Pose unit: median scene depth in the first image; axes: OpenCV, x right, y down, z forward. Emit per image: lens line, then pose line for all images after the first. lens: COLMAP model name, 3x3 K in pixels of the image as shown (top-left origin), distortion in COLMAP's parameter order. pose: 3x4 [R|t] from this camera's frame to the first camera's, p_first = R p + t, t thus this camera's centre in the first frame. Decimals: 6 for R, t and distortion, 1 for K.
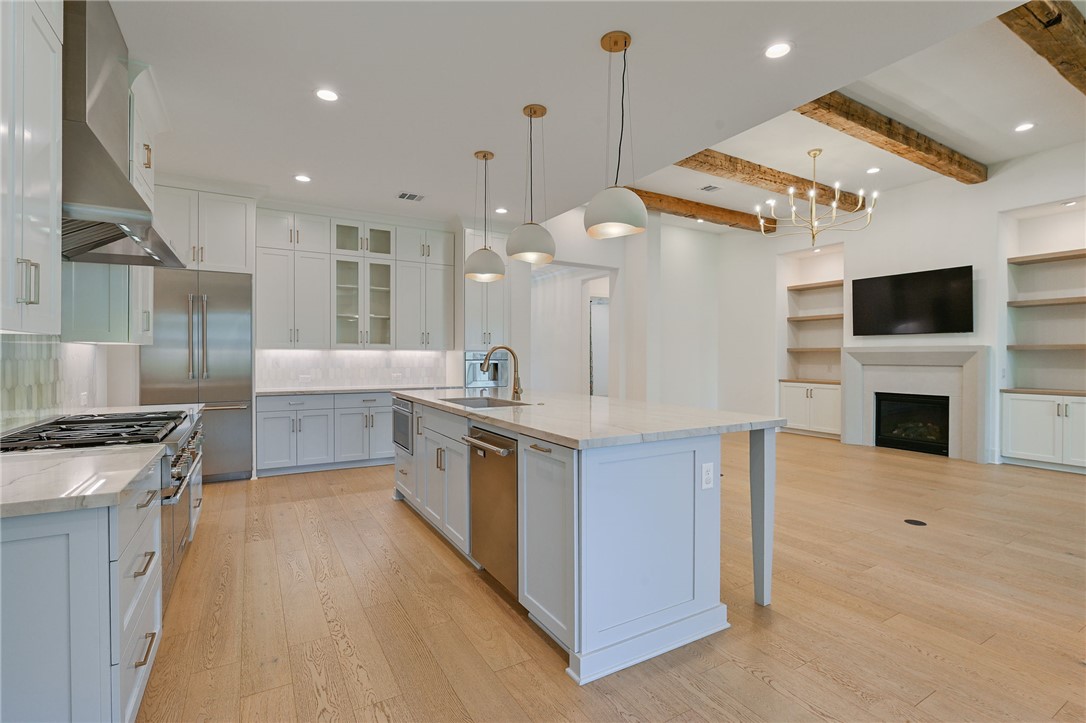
lens RADIAL K [[503.5, 0, 545.4], [0, 503.5, 359.5], [0, 0, 1]] dist [-0.013571, 0.000168]
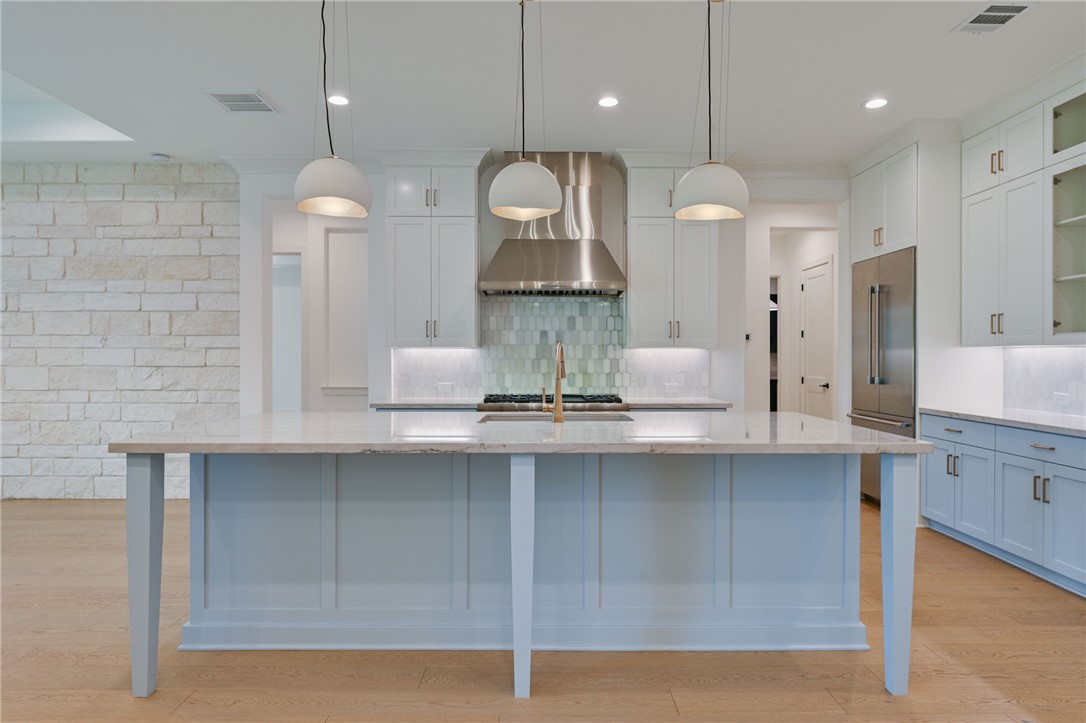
lens RADIAL K [[612.9, 0, 549.5], [0, 612.9, 358.4], [0, 0, 1]] dist [-0.005266, -0.000773]
pose [[-0.496046, 0.001083, -0.868296, 0.401974], [-0.007867, 0.999953, 0.005742, -0.006005], [0.868261, 0.009679, -0.496014, 0.858013]]
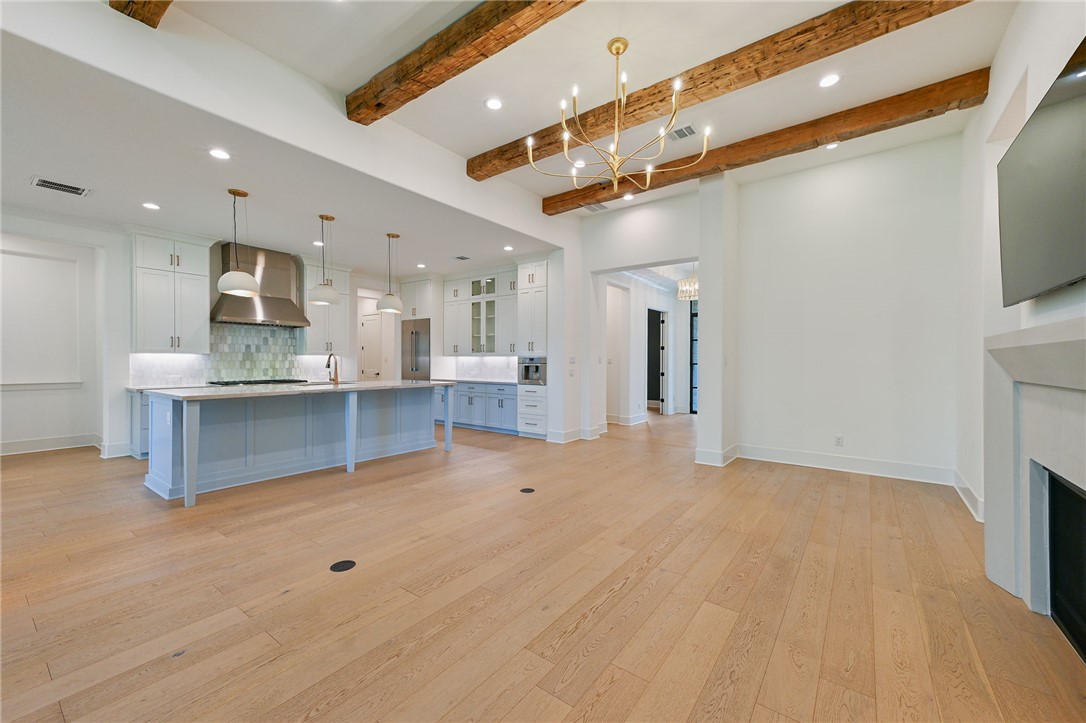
lens RADIAL K [[426.7, 0, 543.0], [0, 426.7, 361.5], [0, 0, 1]] dist [0.023962, -0.000135]
pose [[0.386545, 0.001426, -0.922270, 0.980611], [-0.009062, 0.999956, -0.002252, -0.002074], [0.922226, 0.009229, 0.386541, 0.669062]]
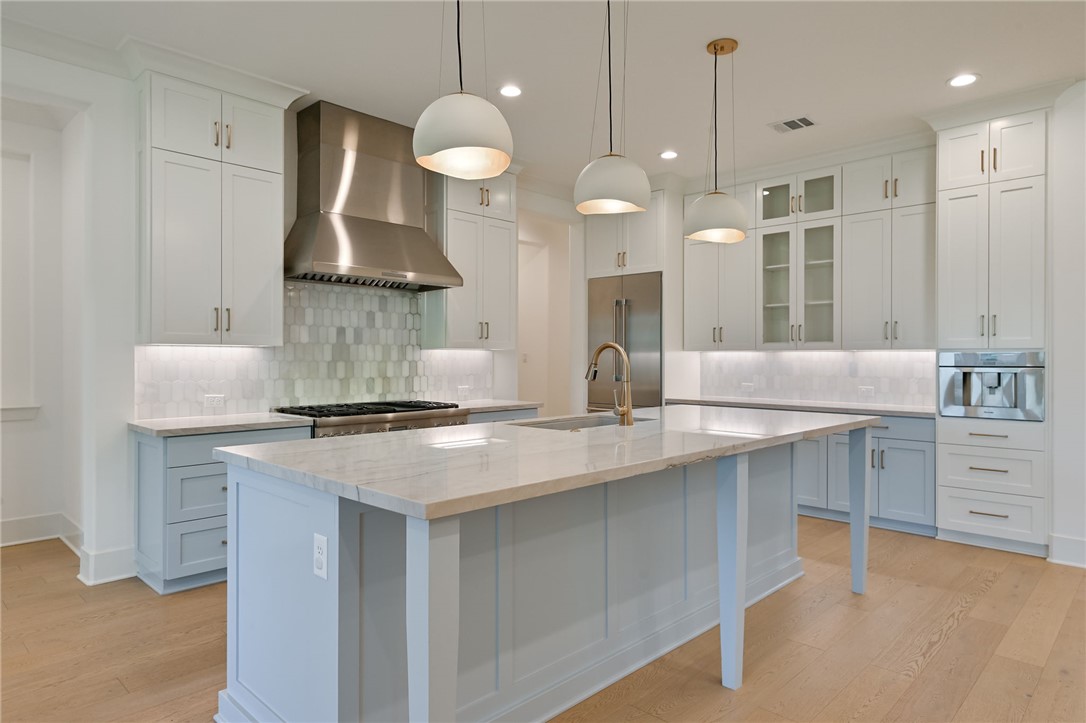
lens RADIAL K [[648.1, 0, 545.2], [0, 648.1, 357.9], [0, 0, 1]] dist [0.004496, 0.000091]
pose [[0.268221, -0.001814, -0.963356, 0.451291], [-0.007563, 0.999963, -0.003988, -0.002520], [0.963328, 0.008355, 0.268197, 0.411156]]
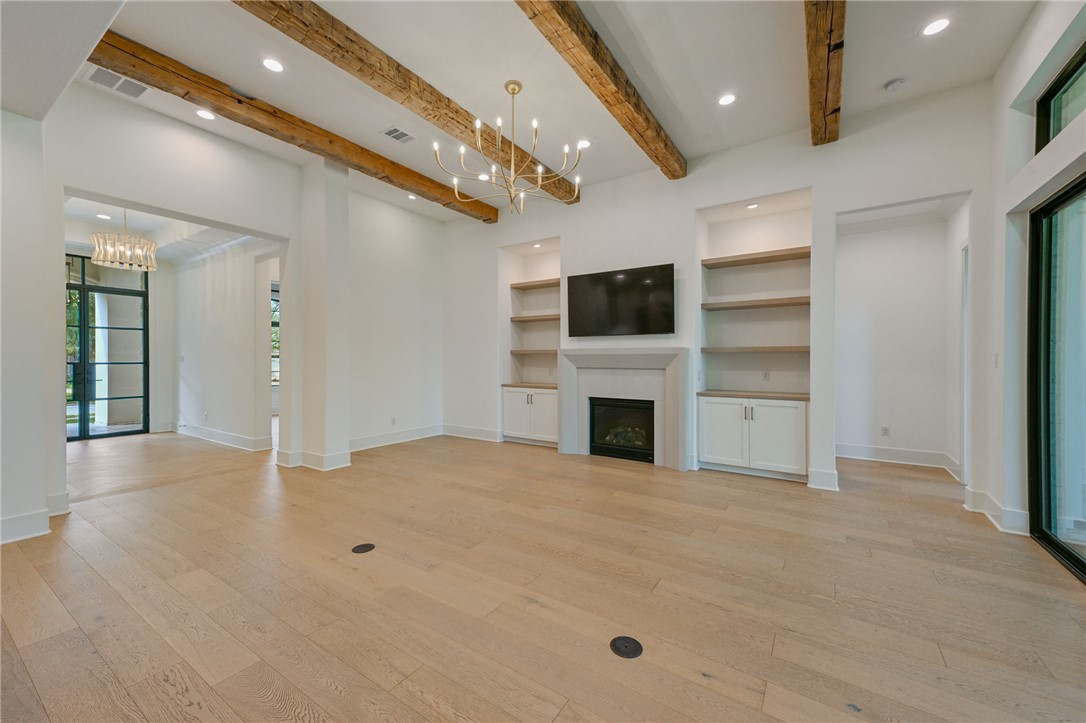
lens RADIAL K [[426.4, 0, 542.4], [0, 426.4, 358.9], [0, 0, 1]] dist [0.011676, 0.000197]
pose [[0.901869, 0.000057, 0.432010, 0.287826], [0.003005, 0.999975, -0.006405, -0.001853], [-0.431999, 0.007075, 0.901846, 0.387456]]
